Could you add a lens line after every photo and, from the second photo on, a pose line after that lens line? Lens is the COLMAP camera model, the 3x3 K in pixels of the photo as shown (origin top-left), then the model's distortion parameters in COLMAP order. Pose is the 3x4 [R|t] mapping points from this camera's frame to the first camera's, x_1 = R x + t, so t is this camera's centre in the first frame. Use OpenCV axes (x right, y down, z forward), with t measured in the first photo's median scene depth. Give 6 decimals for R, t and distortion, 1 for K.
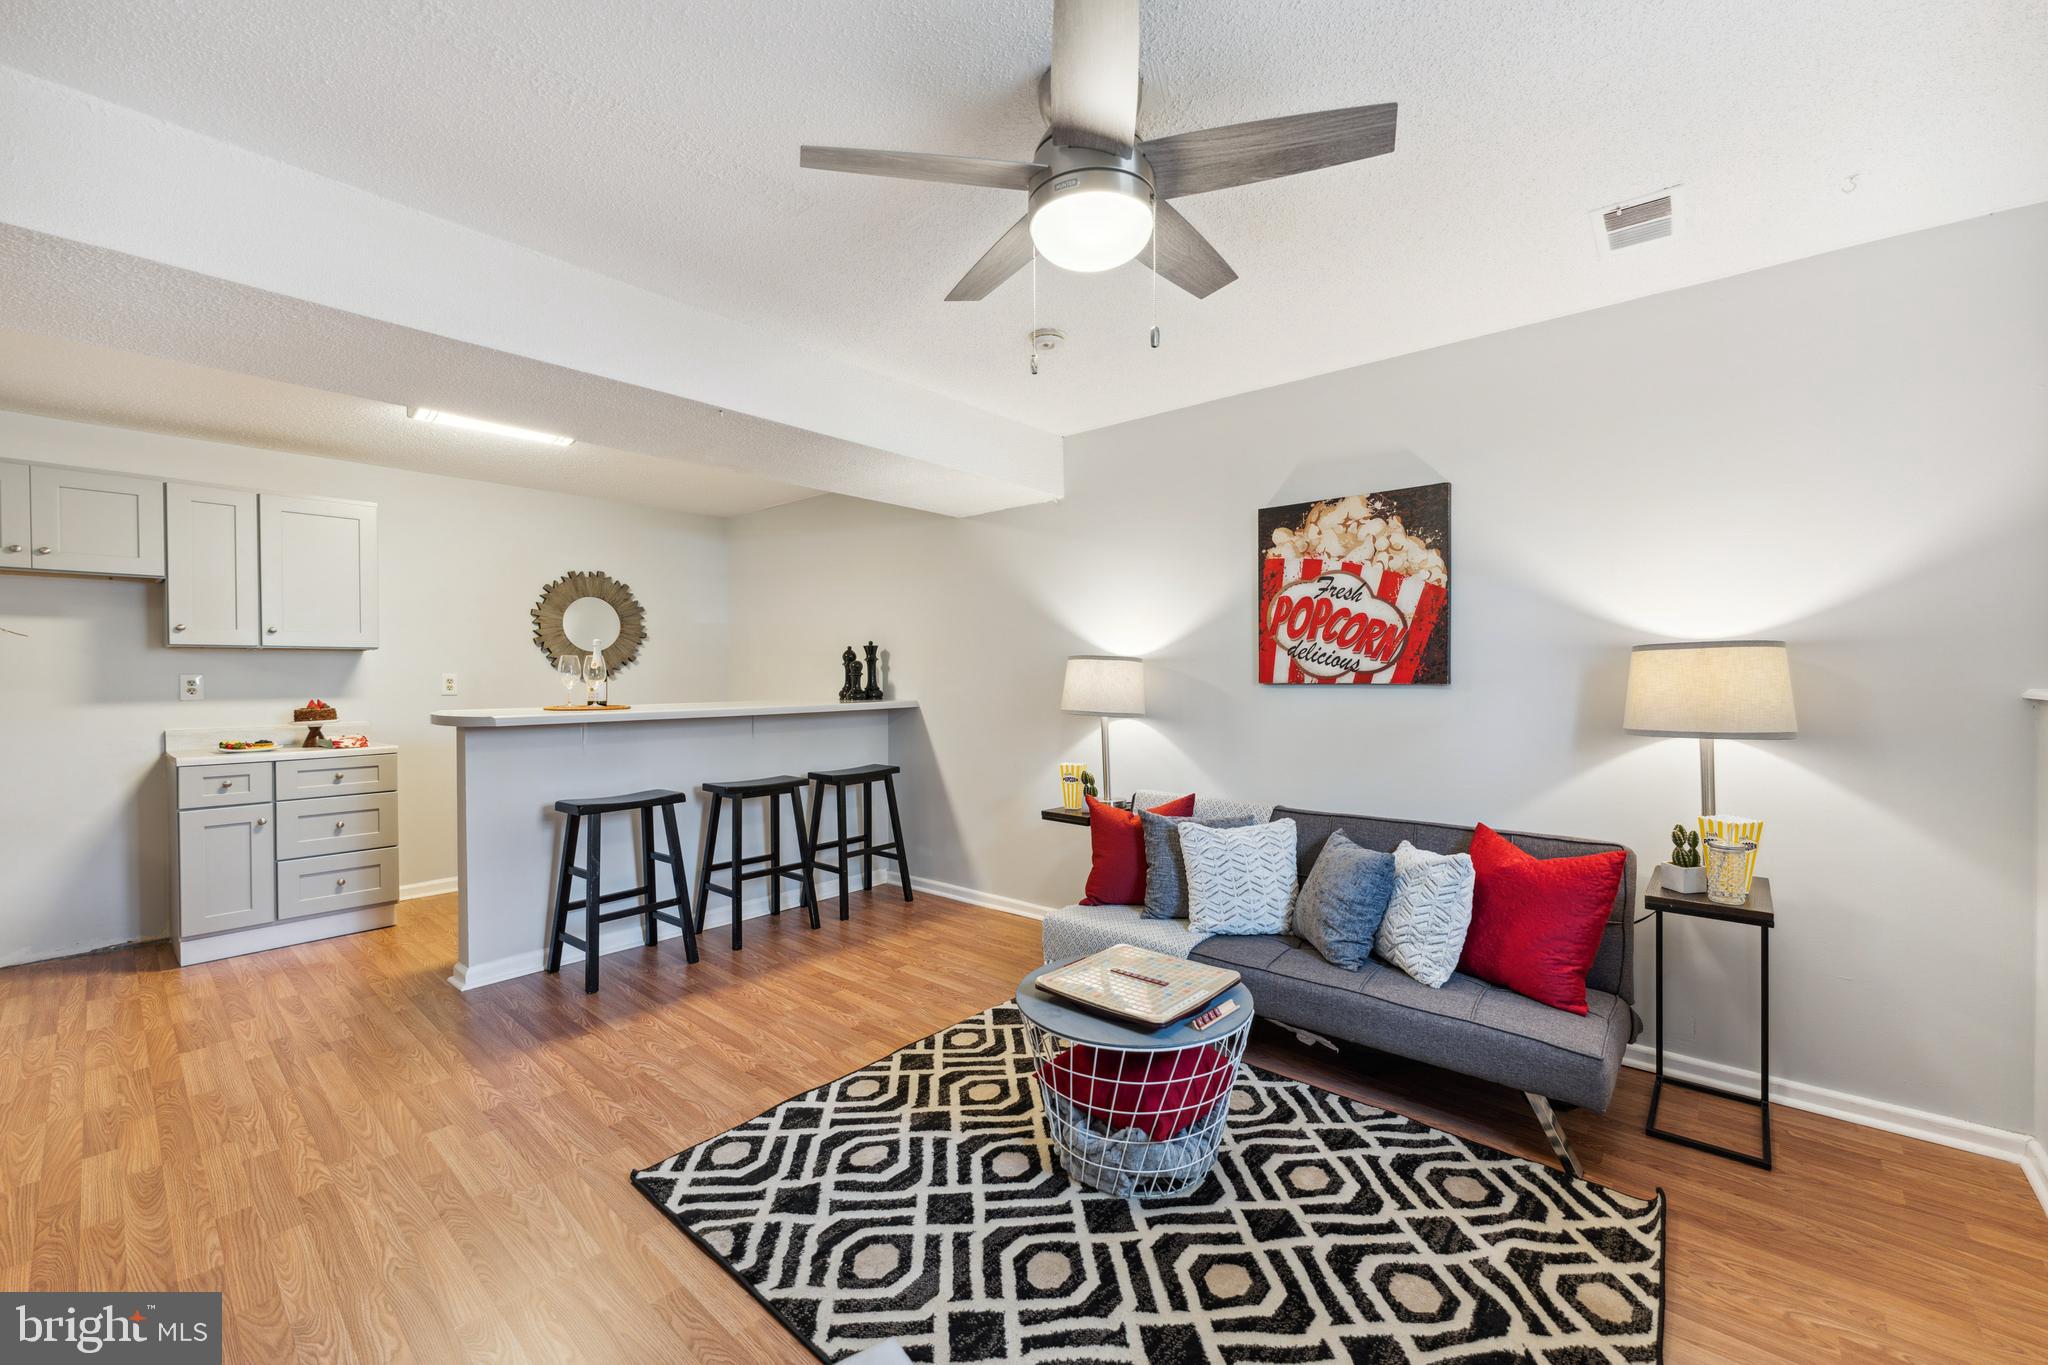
lens RADIAL K [[837.8, 0, 1037.8], [0, 837.8, 683.4], [0, 0, 1]] dist [0.006403, -0.000089]
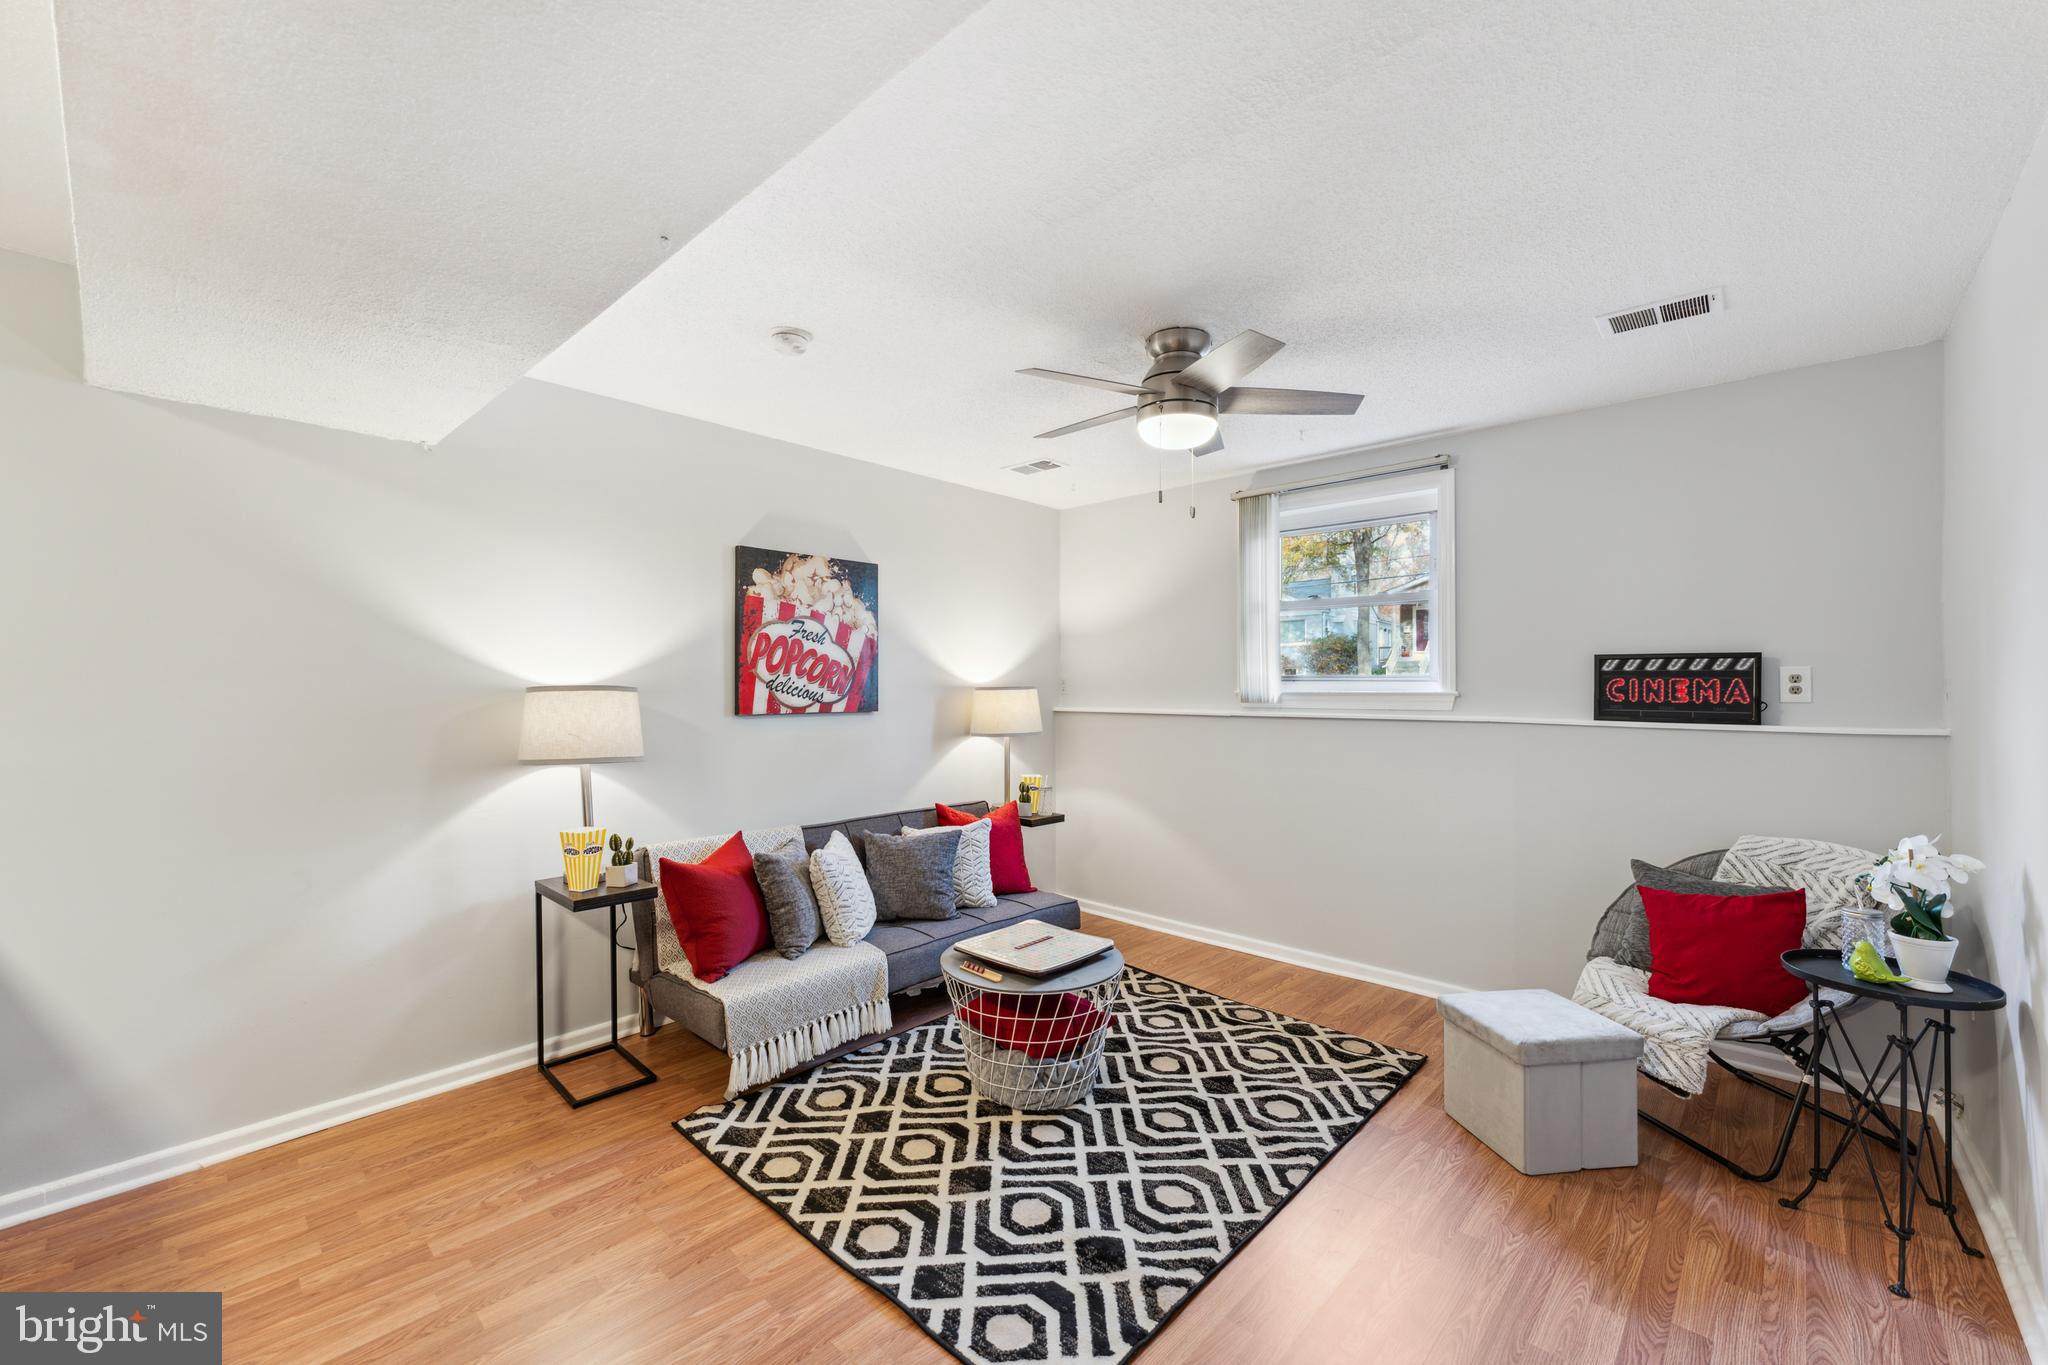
lens RADIAL K [[837.8, 0, 1036.8], [0, 837.8, 681.9], [0, 0, 1]] dist [0.006403, -0.000089]
pose [[0.014438, 0.017198, 0.999748, -0.841089], [0.023387, 0.999573, -0.017533, -0.016292], [-0.999622, 0.023634, 0.014029, 0.697819]]
